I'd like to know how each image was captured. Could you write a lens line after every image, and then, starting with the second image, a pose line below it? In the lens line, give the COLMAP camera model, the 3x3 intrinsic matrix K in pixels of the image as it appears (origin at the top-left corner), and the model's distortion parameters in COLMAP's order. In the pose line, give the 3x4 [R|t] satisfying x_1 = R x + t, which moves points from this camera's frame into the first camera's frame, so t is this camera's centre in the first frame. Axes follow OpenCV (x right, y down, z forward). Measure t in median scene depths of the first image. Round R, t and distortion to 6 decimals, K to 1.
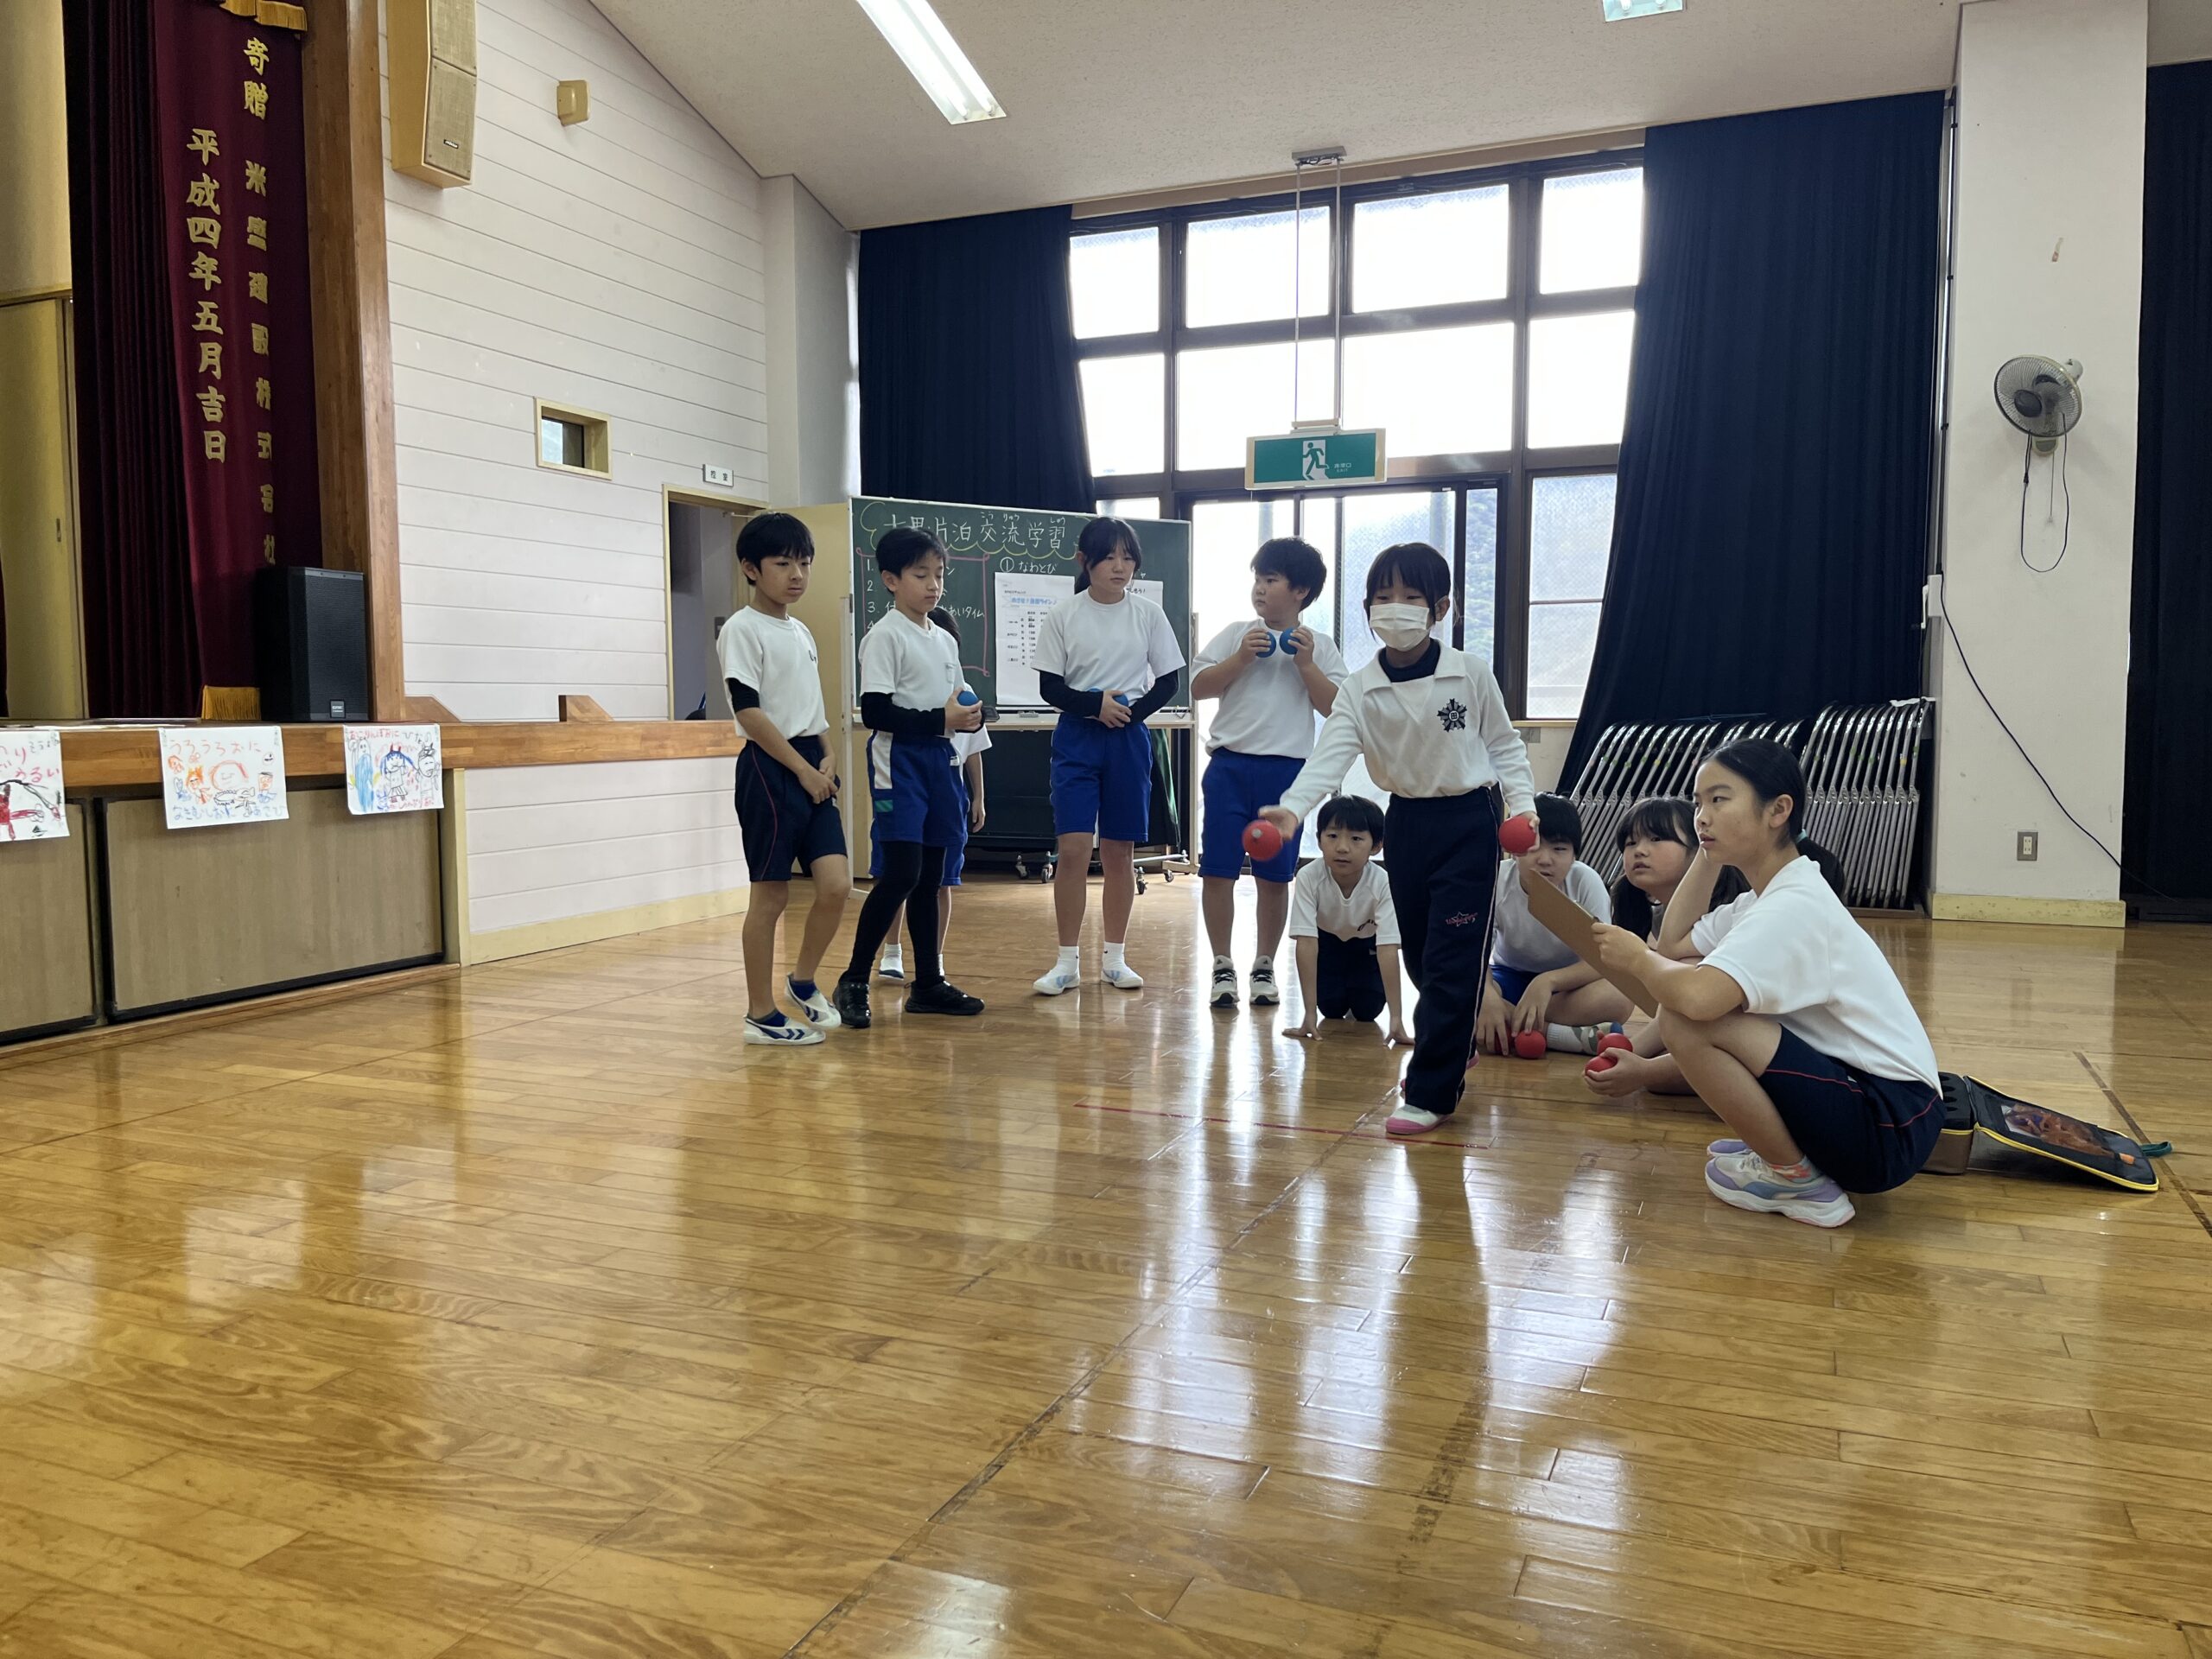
lens RADIAL K [[1703.5, 0, 1118.0], [0, 1703.5, 844.8], [0, 0, 1]] dist [0.076622, -0.118104]
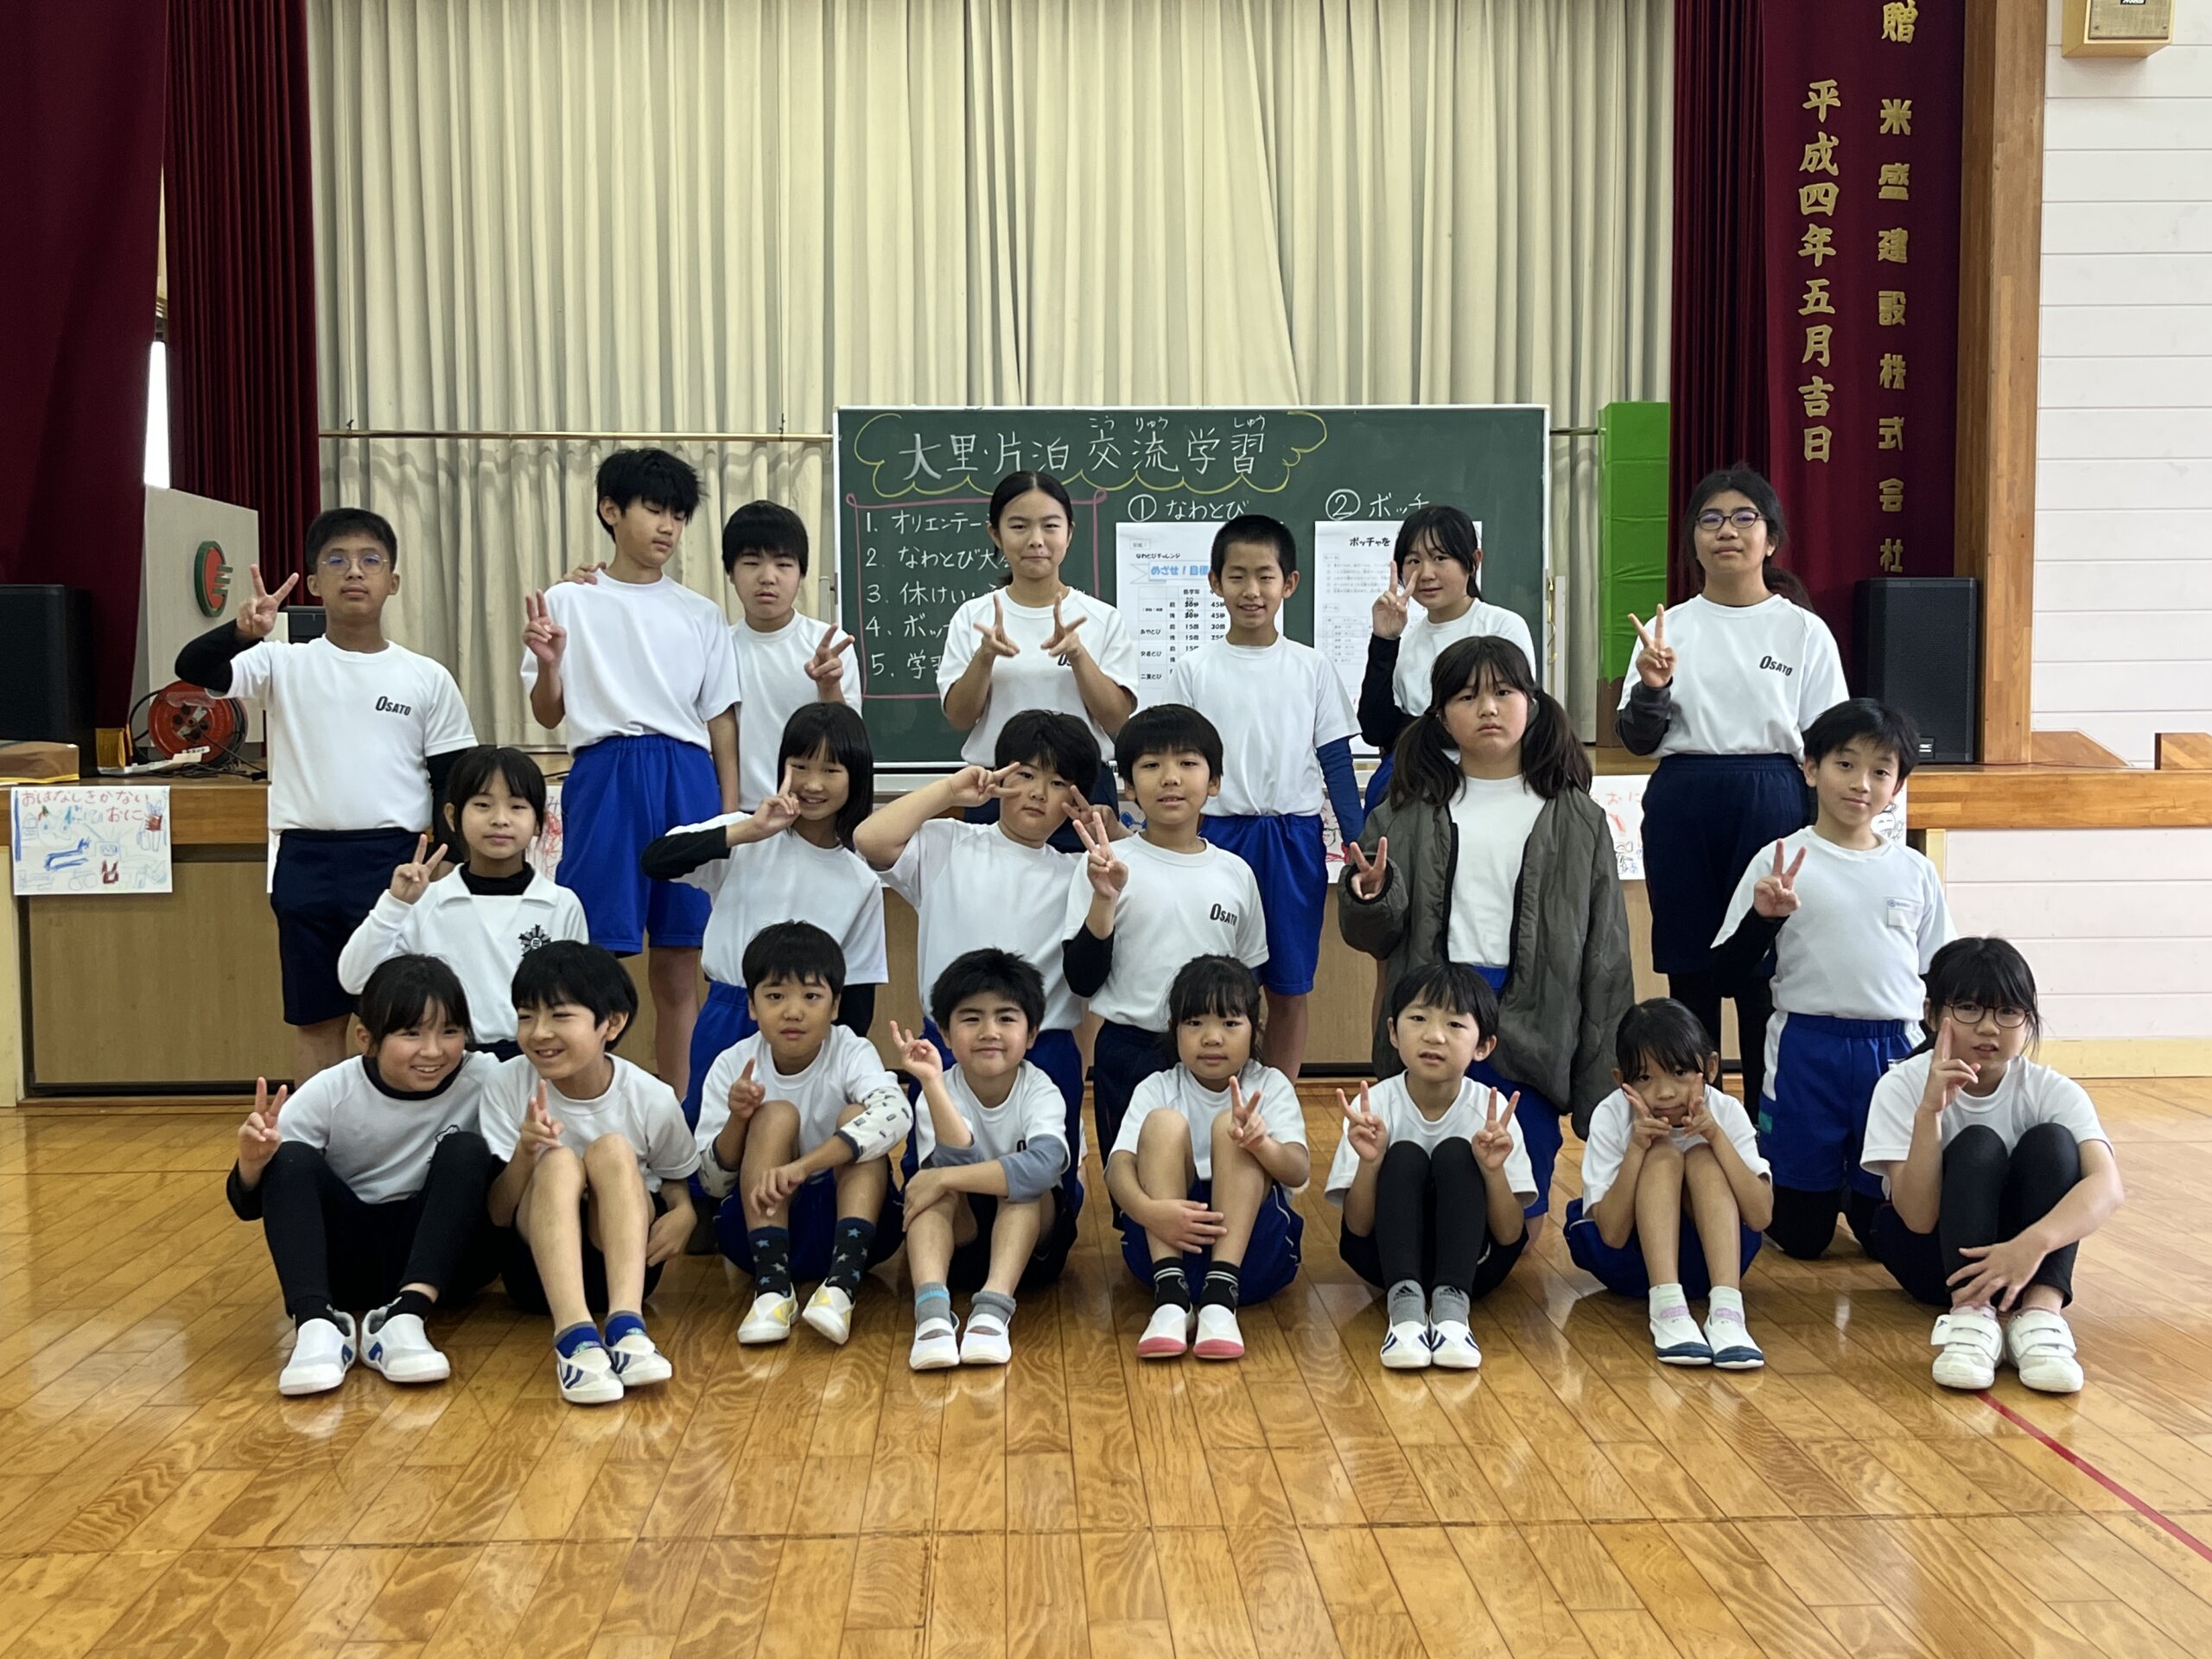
lens RADIAL K [[2383.9, 0, 1104.4], [0, 2383.9, 864.5], [0, 0, 1]] dist [-0.006642, 0.020794]
pose [[0.406698, 0.063428, -0.911358, 0.436289], [-0.065202, 0.997058, 0.040296, -0.045003], [0.911233, 0.043034, 0.409637, 0.189643]]
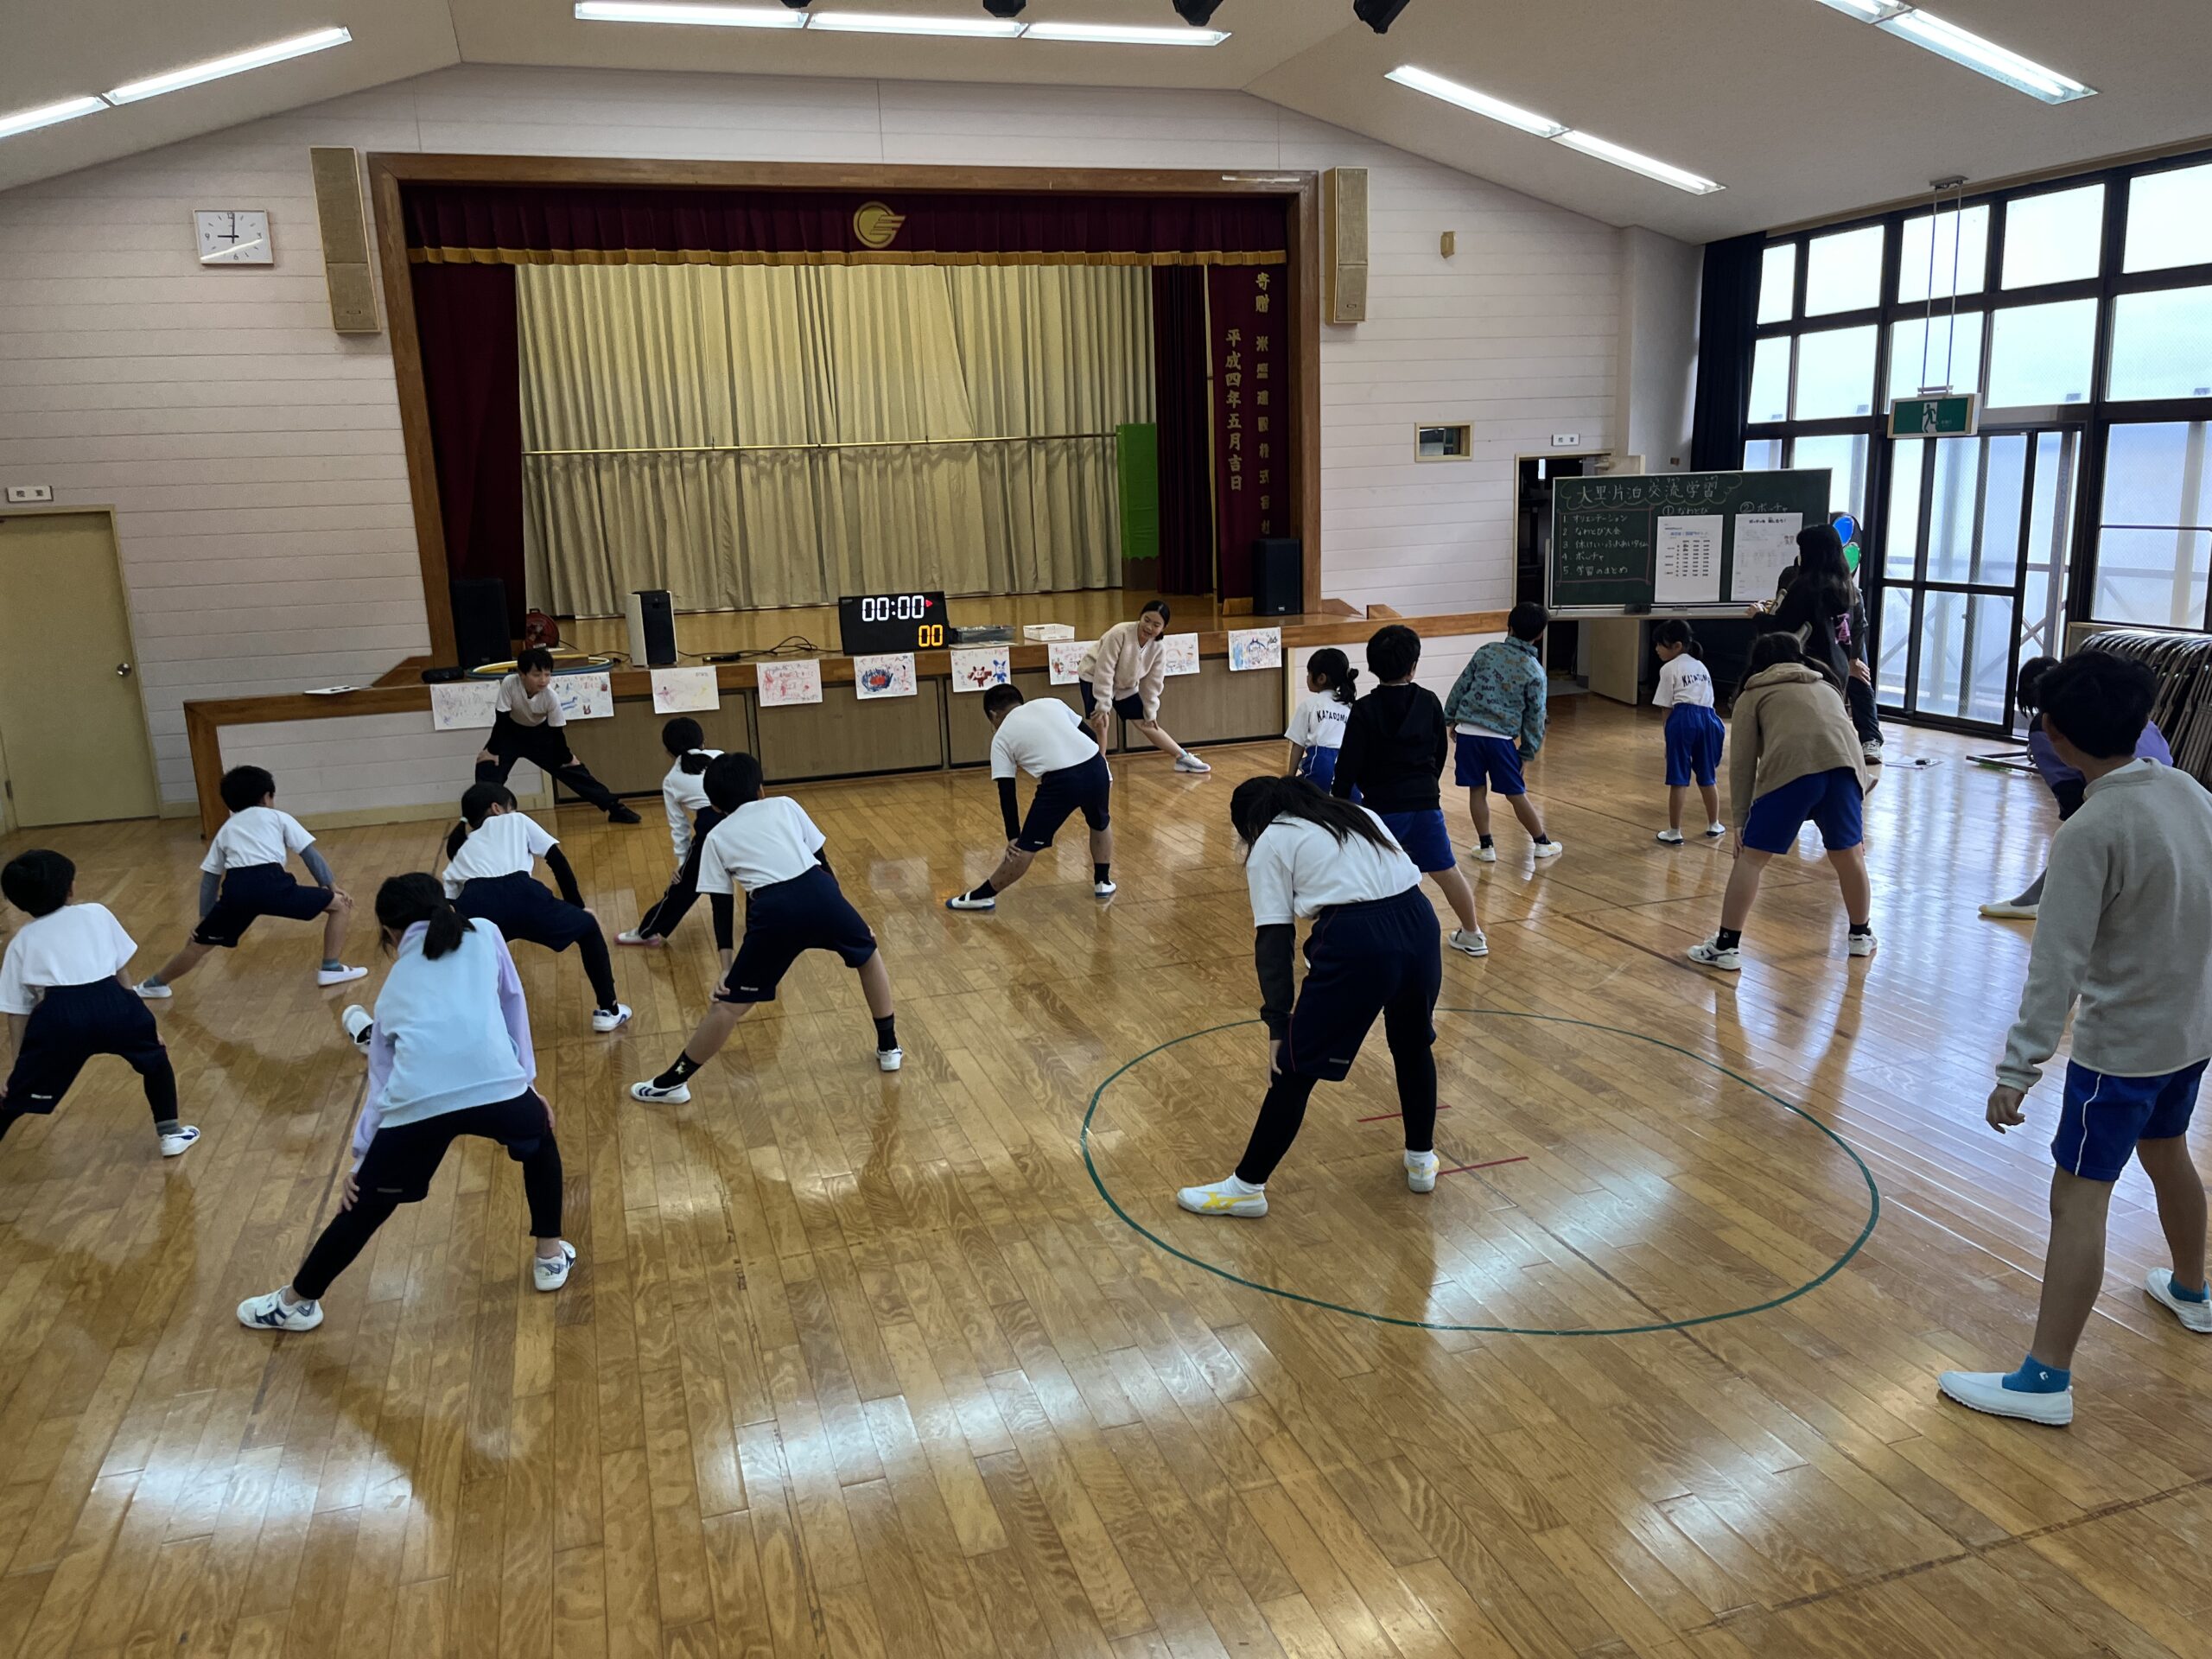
lens RADIAL K [[1703.5, 0, 1118.0], [0, 1703.5, 844.8], [0, 0, 1]] dist [0.076622, -0.118104]
pose [[0.637635, 0.149437, -0.755705, 1.031203], [-0.025179, 0.984523, 0.173439, -0.153850], [0.769927, -0.091563, 0.631529, -0.474405]]
